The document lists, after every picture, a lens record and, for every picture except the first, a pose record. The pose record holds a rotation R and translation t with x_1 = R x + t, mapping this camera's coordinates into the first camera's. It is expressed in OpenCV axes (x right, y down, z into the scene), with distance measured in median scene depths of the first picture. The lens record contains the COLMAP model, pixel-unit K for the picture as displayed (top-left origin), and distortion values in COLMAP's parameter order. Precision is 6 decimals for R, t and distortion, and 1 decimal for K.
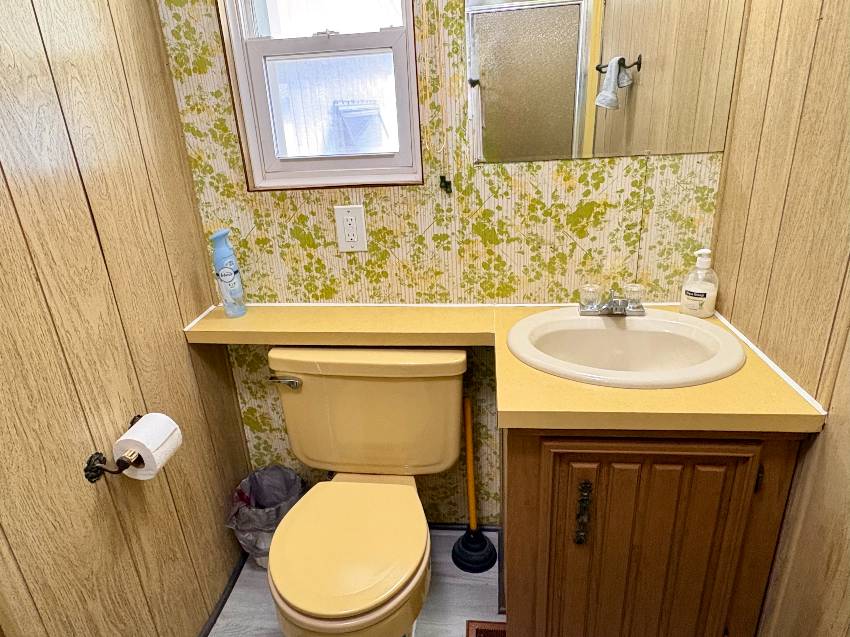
lens RADIAL K [[529.0, 0, 420.5], [0, 529.0, 318.5], [0, 0, 1]] dist [-0.005888, 0.003669]
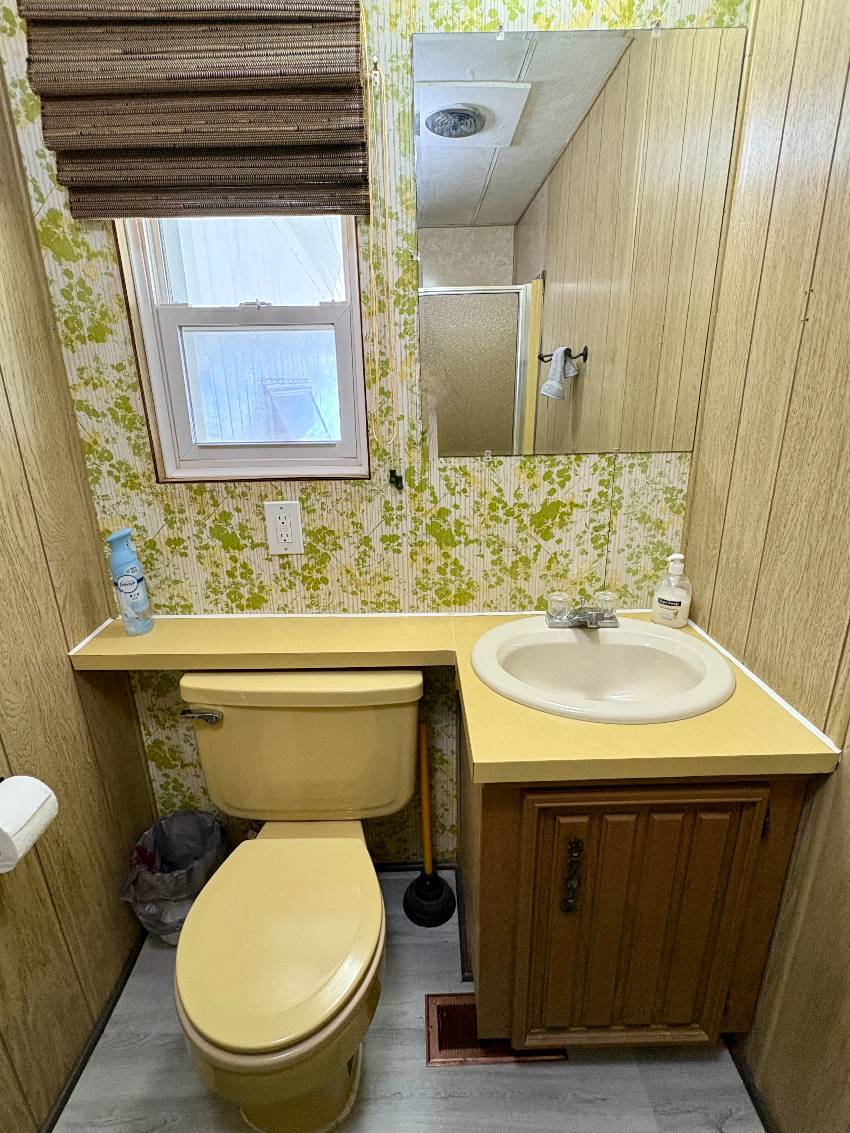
lens RADIAL K [[550.4, 0, 429.5], [0, 550.4, 565.4], [0, 0, 1]] dist [-0.004889, 0.000832]
pose [[0.990207, -0.005227, 0.139511, -0.025486], [0.014680, 0.997658, -0.066811, -0.050584], [-0.138835, 0.068205, 0.987964, 0.103225]]
